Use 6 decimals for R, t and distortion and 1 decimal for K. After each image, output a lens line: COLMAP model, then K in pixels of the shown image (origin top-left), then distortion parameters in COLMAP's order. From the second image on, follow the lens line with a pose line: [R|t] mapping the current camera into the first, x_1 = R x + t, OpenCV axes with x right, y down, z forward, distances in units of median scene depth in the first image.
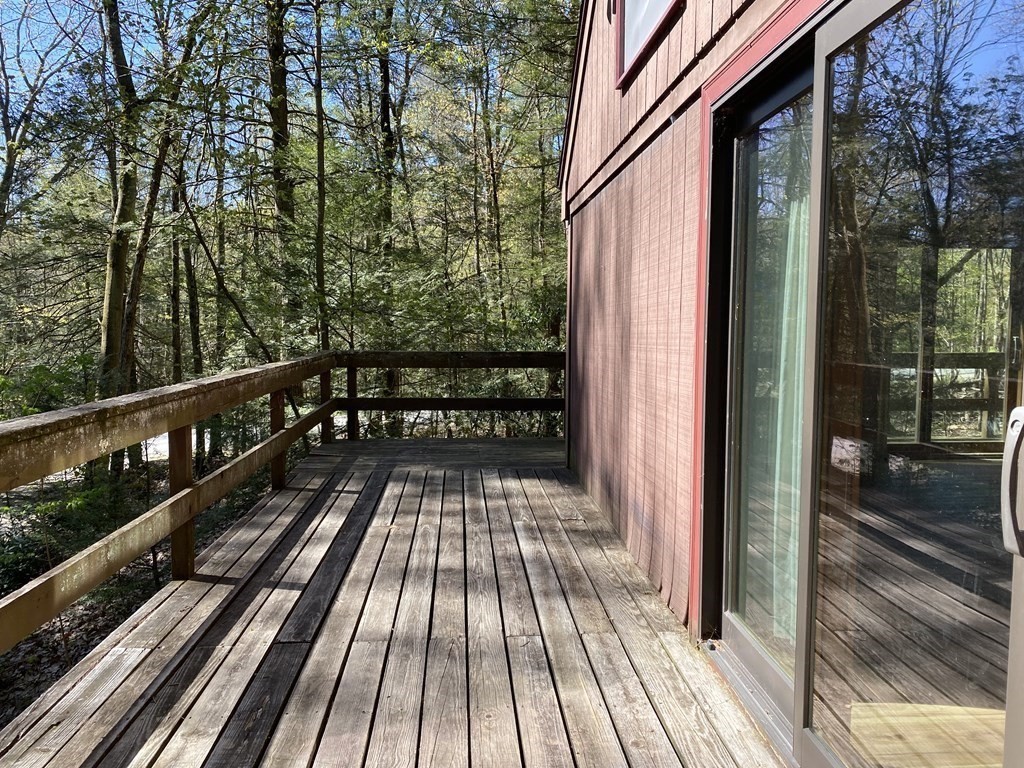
lens RADIAL K [[773.8, 0, 511.5], [0, 773.8, 382.4], [0, 0, 1]] dist [0.030279, -0.037599]
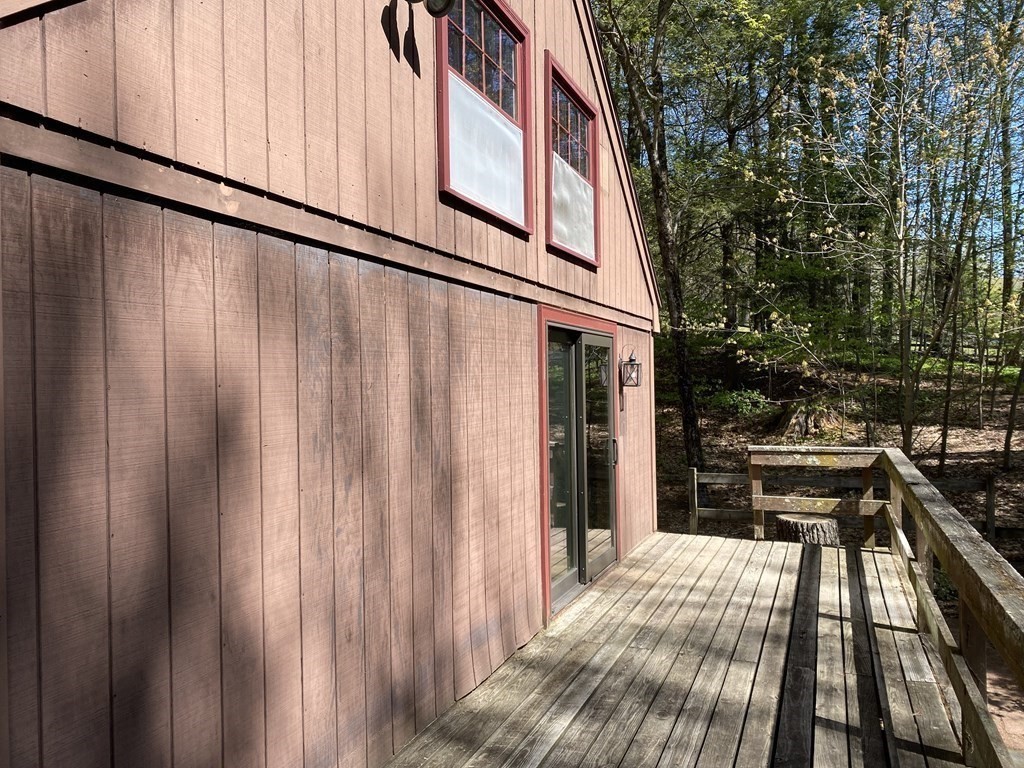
lens RADIAL K [[773.8, 0, 513.2], [0, 773.8, 384.4], [0, 0, 1]] dist [0.030279, -0.037599]
pose [[-0.899564, 0.005237, 0.436758, -0.405516], [0.041796, 0.996372, 0.074136, -0.294123], [-0.434785, 0.084945, -0.896519, 2.310086]]
